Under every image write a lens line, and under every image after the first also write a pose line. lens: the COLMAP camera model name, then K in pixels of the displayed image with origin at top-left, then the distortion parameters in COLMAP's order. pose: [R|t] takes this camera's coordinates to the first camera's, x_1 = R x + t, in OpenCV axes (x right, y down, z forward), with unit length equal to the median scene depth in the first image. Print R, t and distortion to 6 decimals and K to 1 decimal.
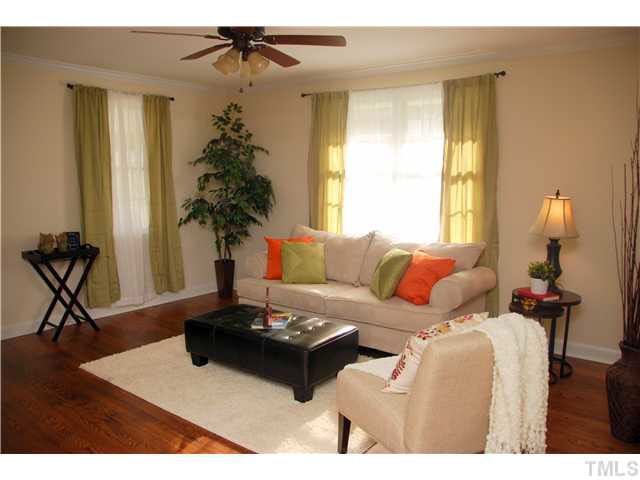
lens RADIAL K [[518.9, 0, 320.0], [0, 518.9, 240.0], [0, 0, 1]] dist [-0.007838, -0.002723]
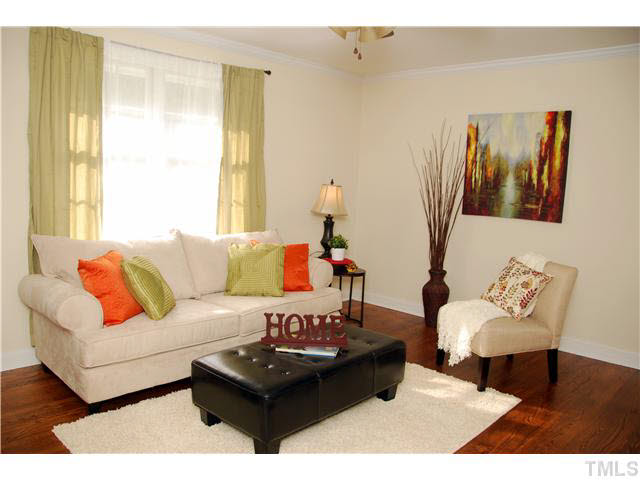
lens RADIAL K [[518.9, 0, 320.0], [0, 518.9, 240.0], [0, 0, 1]] dist [-0.007838, -0.002723]
pose [[0.129526, -0.126183, 0.983514, -0.703559], [0.088258, 0.989400, 0.115315, -0.080558], [-0.987640, 0.071867, 0.139290, 0.704873]]
